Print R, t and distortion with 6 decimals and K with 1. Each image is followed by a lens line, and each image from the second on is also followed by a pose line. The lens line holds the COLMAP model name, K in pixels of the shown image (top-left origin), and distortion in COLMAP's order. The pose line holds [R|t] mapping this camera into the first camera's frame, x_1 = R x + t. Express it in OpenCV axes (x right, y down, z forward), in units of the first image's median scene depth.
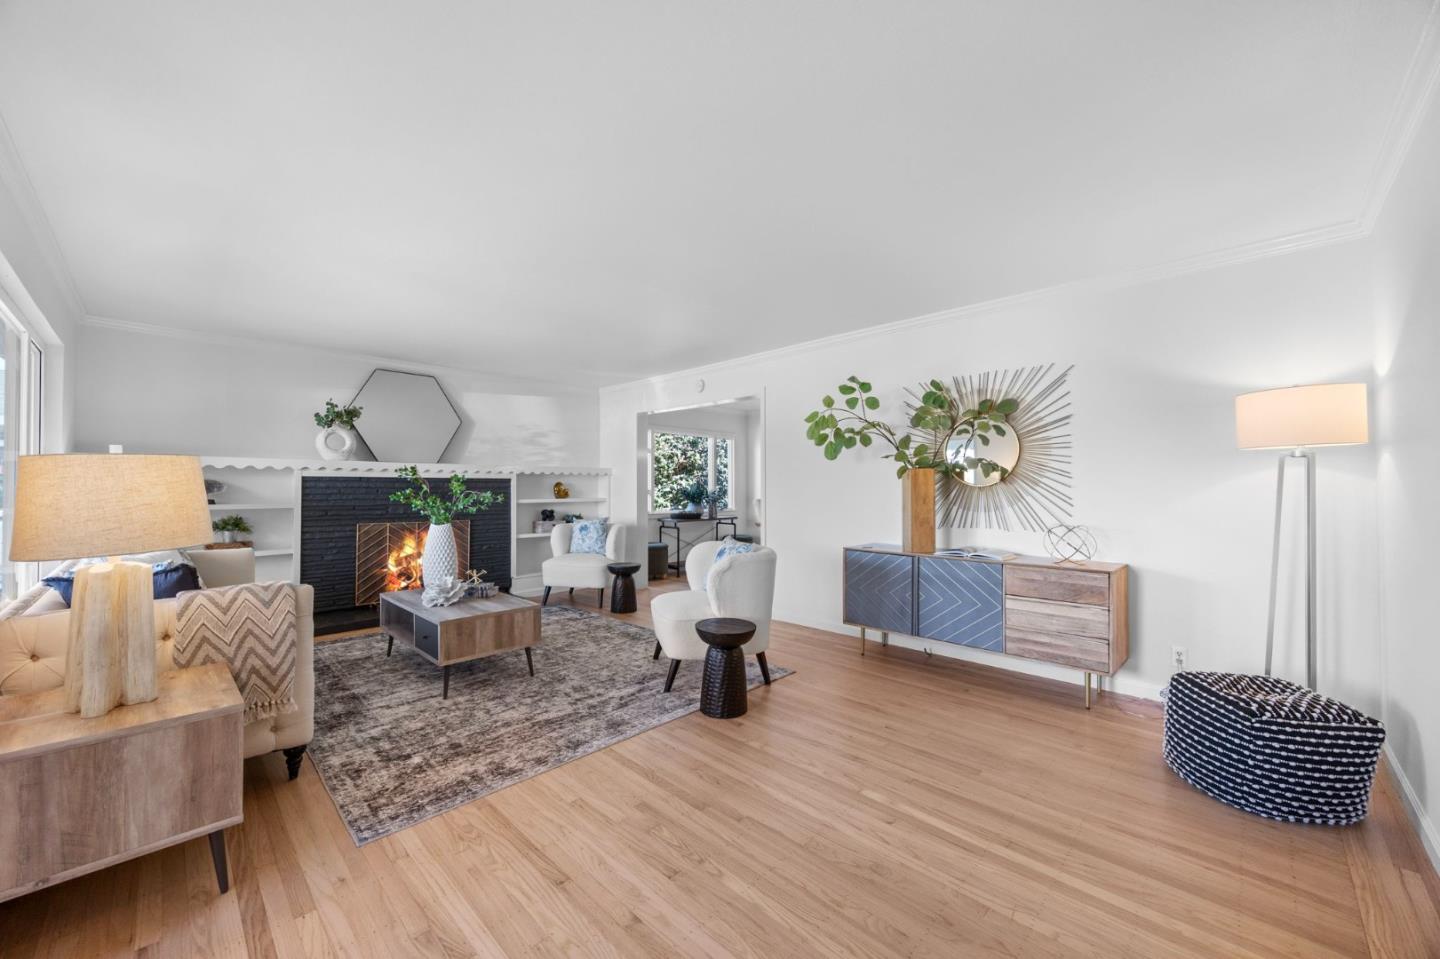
lens RADIAL K [[548.8, 0, 721.3], [0, 548.8, 481.3], [0, 0, 1]] dist [-0.001564, -0.000177]
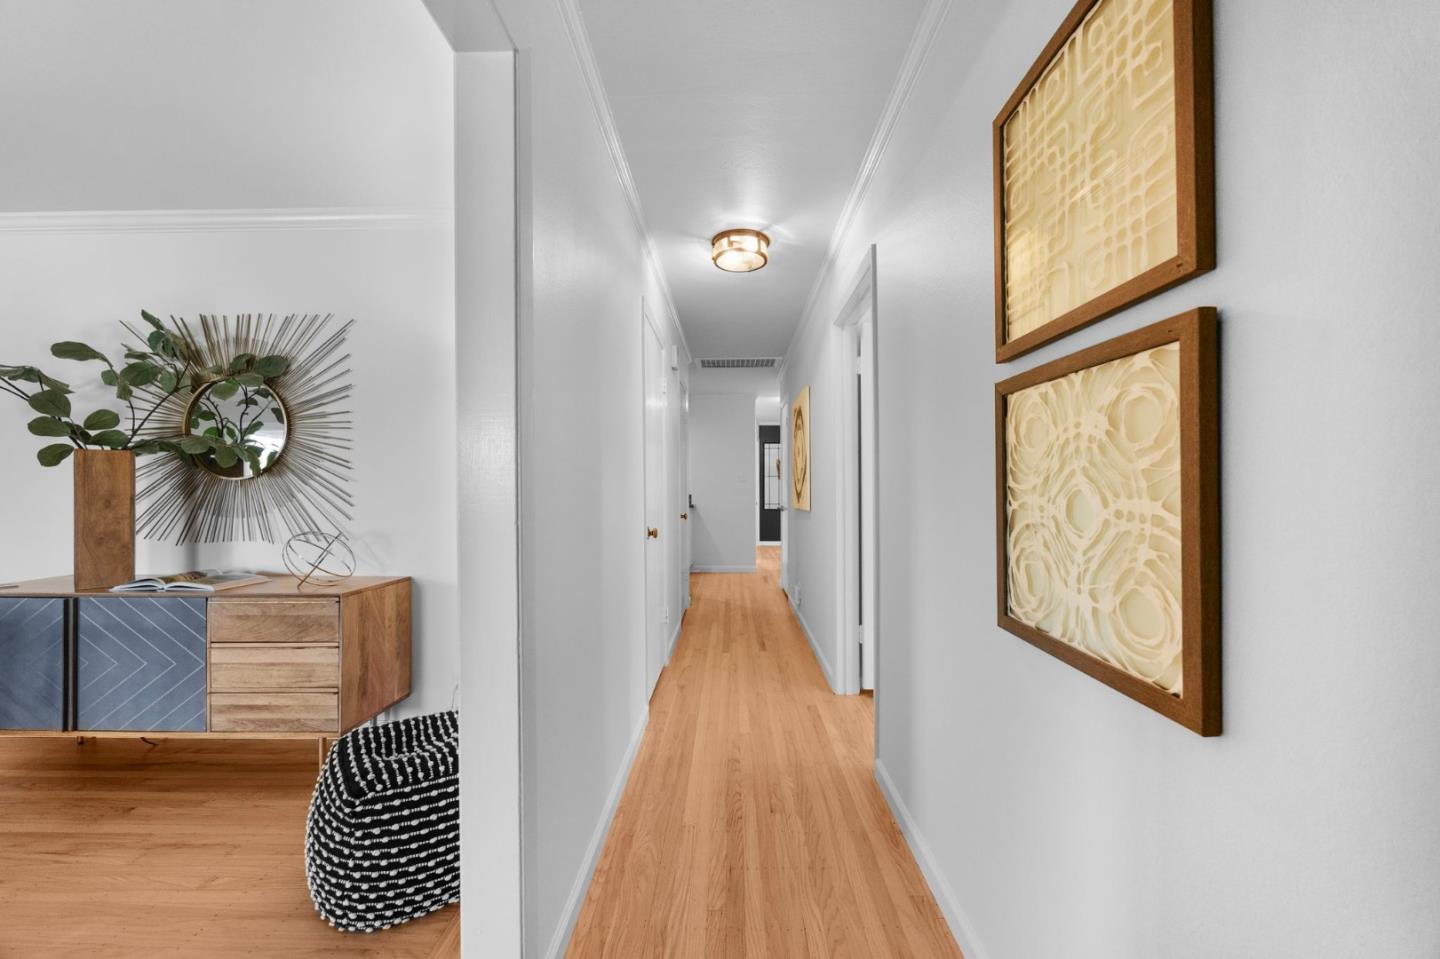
lens RADIAL K [[574.8, 0, 720.4], [0, 574.8, 470.1], [0, 0, 1]] dist [-0.000400, -0.000039]
pose [[0.728222, 0.013222, 0.685214, 0.451433], [-0.005154, 0.999891, -0.013817, 0.004613], [-0.685322, 0.006530, 0.728211, 0.068516]]
